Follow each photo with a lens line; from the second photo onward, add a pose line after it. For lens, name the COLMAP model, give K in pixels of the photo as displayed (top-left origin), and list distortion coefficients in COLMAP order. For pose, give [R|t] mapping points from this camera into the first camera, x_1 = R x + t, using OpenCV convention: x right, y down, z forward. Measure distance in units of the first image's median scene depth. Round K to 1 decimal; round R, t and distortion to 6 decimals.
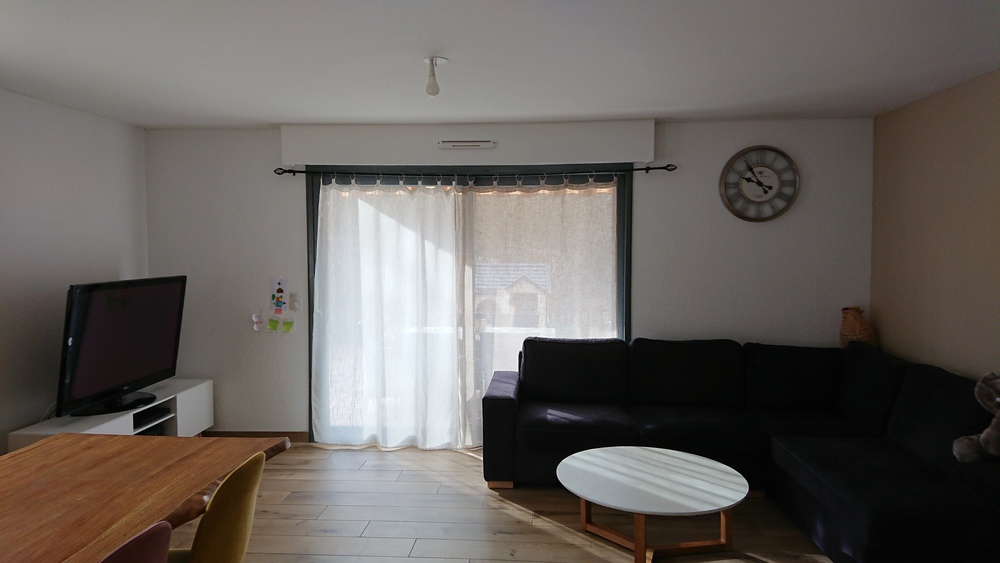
lens RADIAL K [[667.2, 0, 500.0], [0, 667.2, 281.5], [0, 0, 1]] dist [0.242388, -0.266261]
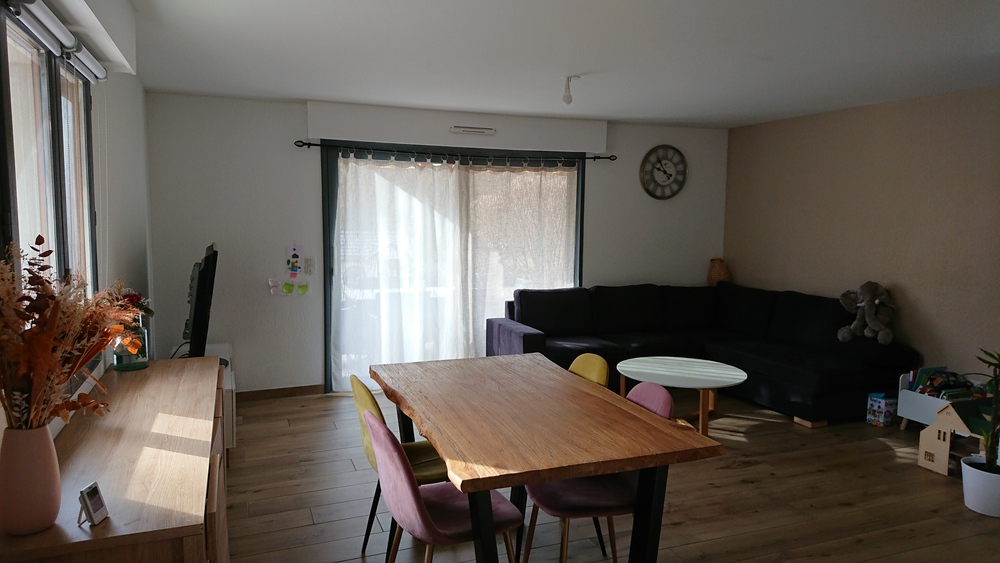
lens RADIAL K [[667.2, 0, 500.0], [0, 667.2, 281.5], [0, 0, 1]] dist [0.242388, -0.266261]
pose [[0.901259, -0.036447, 0.431746, -0.520170], [0.016292, 0.998602, 0.050291, 0.005027], [-0.432975, -0.038291, 0.900592, -0.107685]]
